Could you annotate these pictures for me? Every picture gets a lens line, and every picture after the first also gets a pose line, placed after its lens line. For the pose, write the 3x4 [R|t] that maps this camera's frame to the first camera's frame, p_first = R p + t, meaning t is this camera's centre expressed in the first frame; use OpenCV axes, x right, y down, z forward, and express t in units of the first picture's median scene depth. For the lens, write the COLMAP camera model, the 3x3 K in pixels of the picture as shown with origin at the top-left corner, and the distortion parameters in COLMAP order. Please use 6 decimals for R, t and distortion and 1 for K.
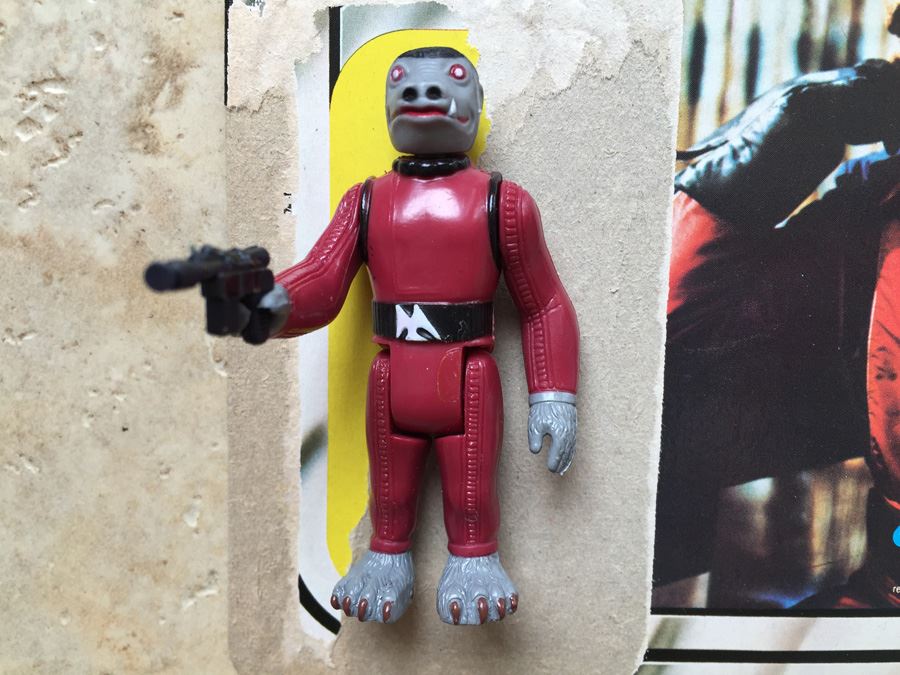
lens RADIAL K [[827.7, 0, 450.0], [0, 827.7, 329.2], [0, 0, 1]] dist [0.075120, -0.180876]
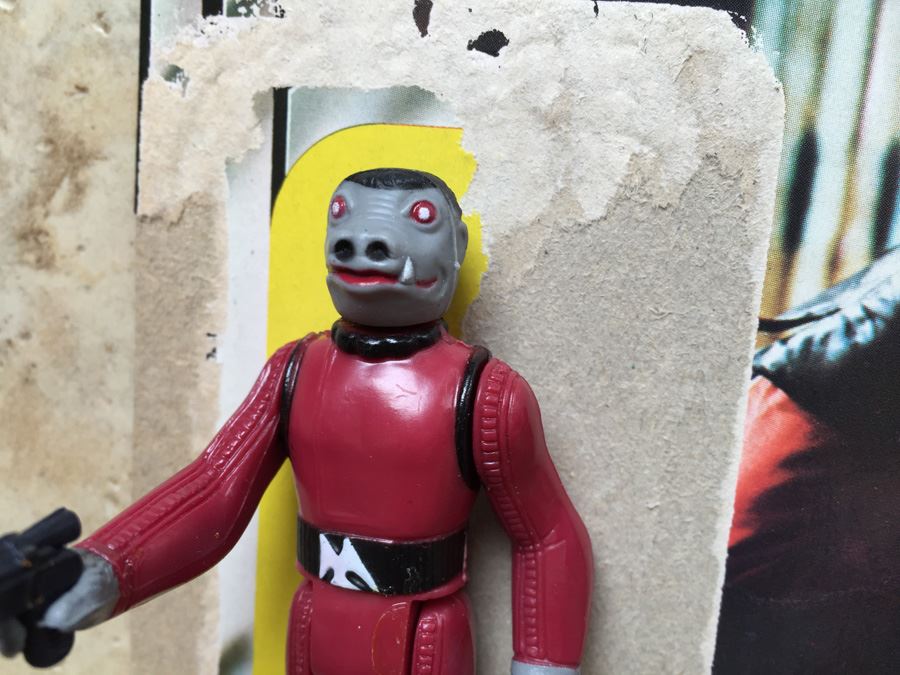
lens RADIAL K [[851.0, 0, 434.1], [0, 851.0, 340.4], [0, 0, 1]] dist [0.074409, -0.205546]
pose [[0.989570, 0.070059, -0.125872, 0.098387], [-0.064897, 0.996892, 0.044654, -0.207241], [0.128609, -0.036019, 0.991041, 0.273783]]
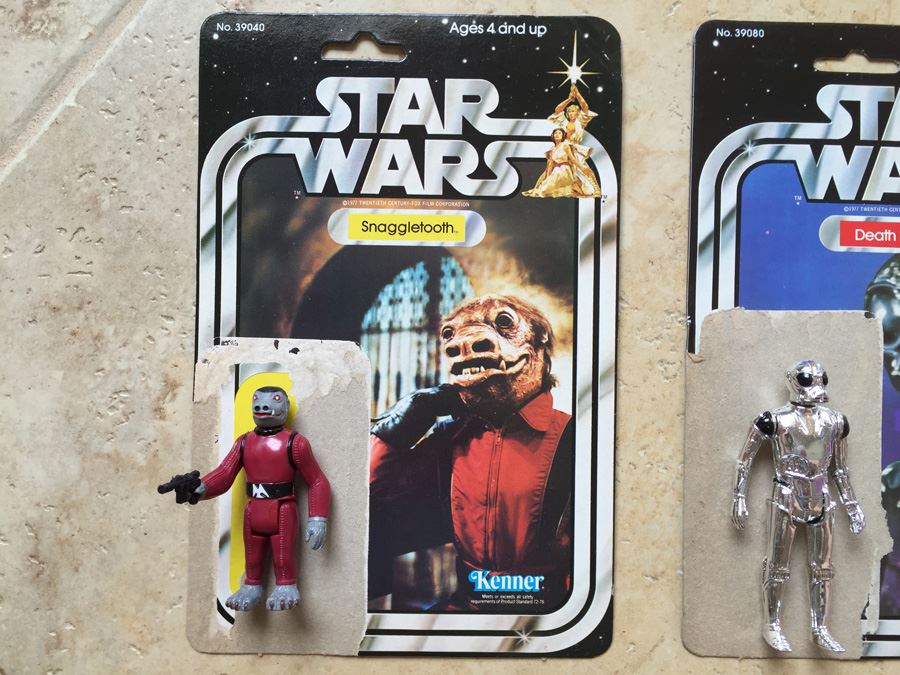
lens RADIAL K [[776.7, 0, 450.6], [0, 776.7, 332.5], [0, 0, 1]] dist [0.069991, -0.151760]
pose [[0.999918, -0.003837, 0.012177, 0.482474], [0.005509, 0.990072, -0.140451, -0.138358], [-0.011517, 0.140506, 0.990013, -1.379713]]
